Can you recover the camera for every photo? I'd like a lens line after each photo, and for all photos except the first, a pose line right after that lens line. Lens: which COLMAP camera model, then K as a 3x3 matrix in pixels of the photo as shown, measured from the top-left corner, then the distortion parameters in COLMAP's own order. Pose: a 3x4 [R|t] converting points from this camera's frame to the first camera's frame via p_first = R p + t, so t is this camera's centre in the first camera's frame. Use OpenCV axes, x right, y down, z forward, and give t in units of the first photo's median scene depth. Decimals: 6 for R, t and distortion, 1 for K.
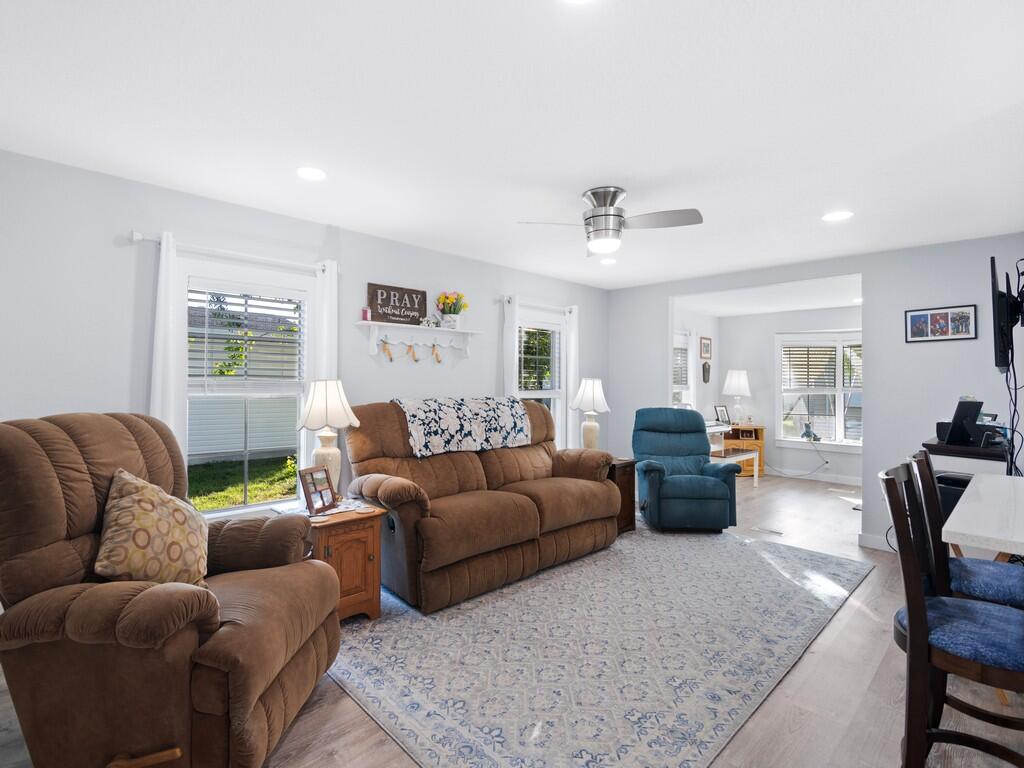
lens RADIAL K [[499.9, 0, 497.4], [0, 499.9, 380.4], [0, 0, 1]] dist [-0.013594, -0.000825]
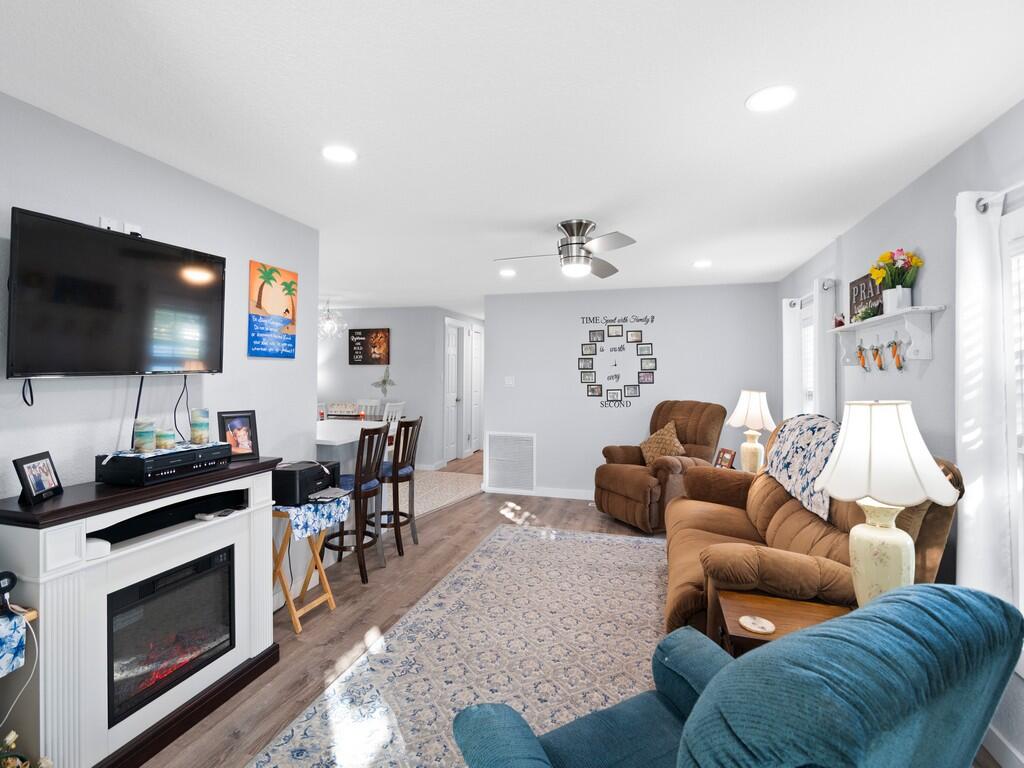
lens RADIAL K [[499.9, 0, 497.0], [0, 499.9, 361.1], [0, 0, 1]] dist [-0.013594, -0.000825]
pose [[-0.871300, -0.029842, -0.489843, 0.712469], [-0.015539, 0.999327, -0.033239, -0.020215], [0.490505, -0.021349, -0.871177, 1.466399]]
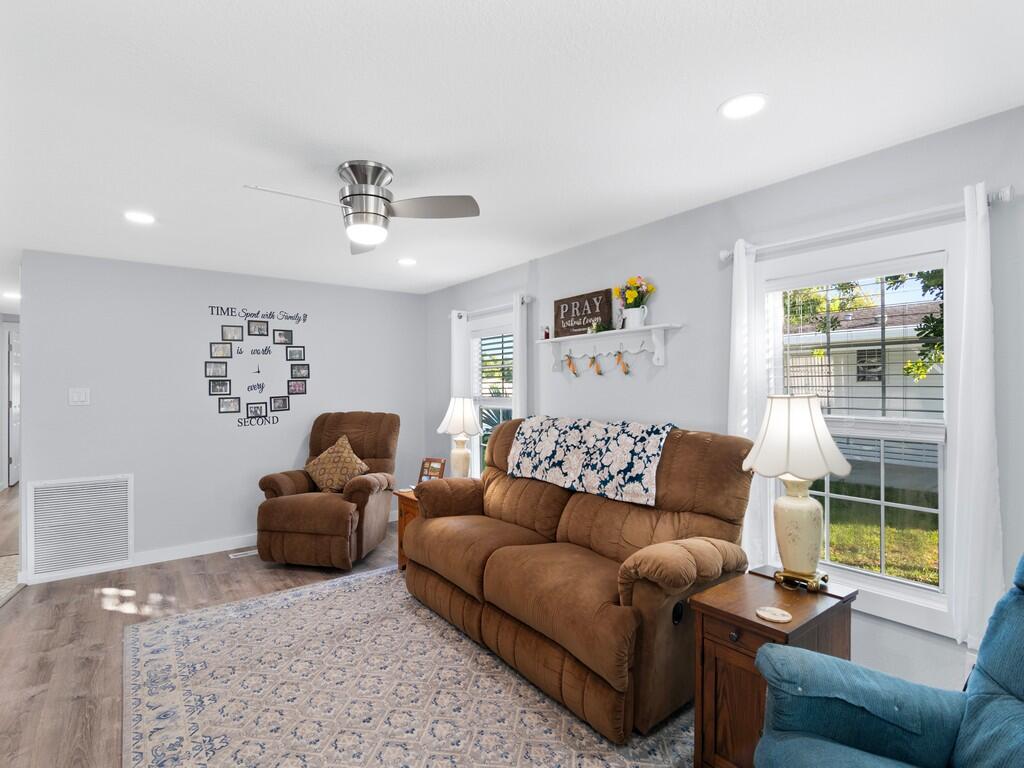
lens RADIAL K [[499.9, 0, 494.5], [0, 499.9, 384.5], [0, 0, 1]] dist [-0.013594, -0.000825]
pose [[-0.121466, -0.018028, -0.992432, 0.769794], [0.006538, 0.999799, -0.018962, -0.006911], [0.992574, -0.008791, -0.121323, 1.010978]]
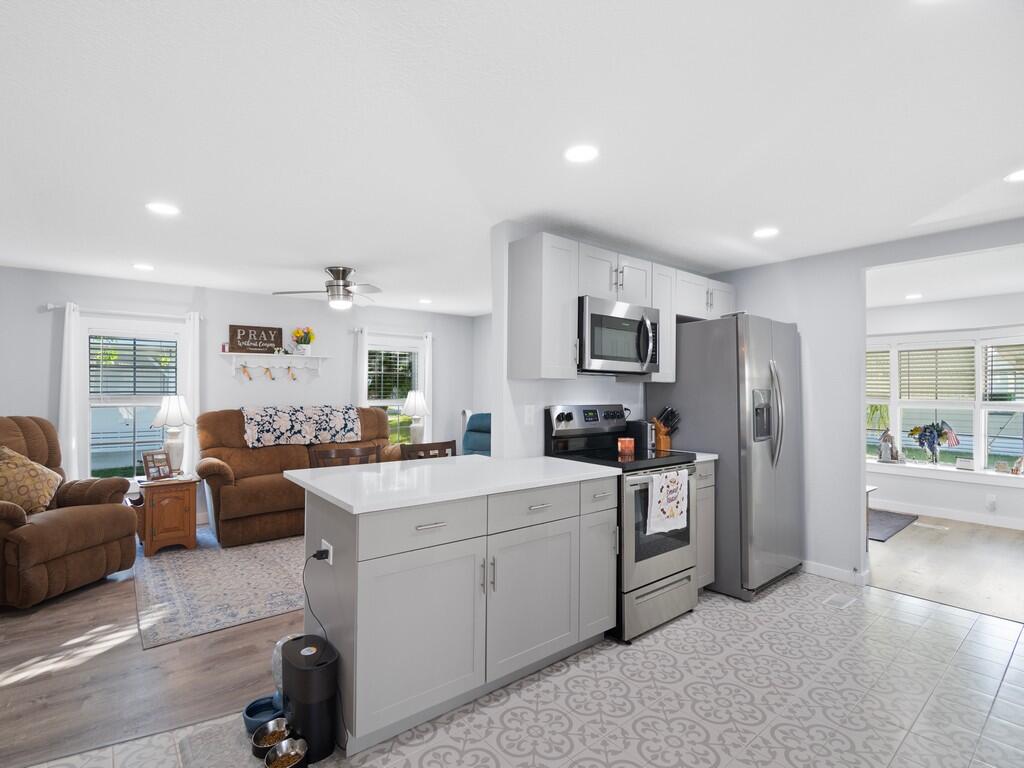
lens RADIAL K [[499.9, 0, 501.7], [0, 499.9, 385.2], [0, 0, 1]] dist [-0.013594, -0.000825]
pose [[0.996280, -0.002342, -0.086149, 0.638034], [0.002589, 0.999993, 0.002764, -0.026668], [0.086142, -0.002977, 0.996278, -0.343562]]
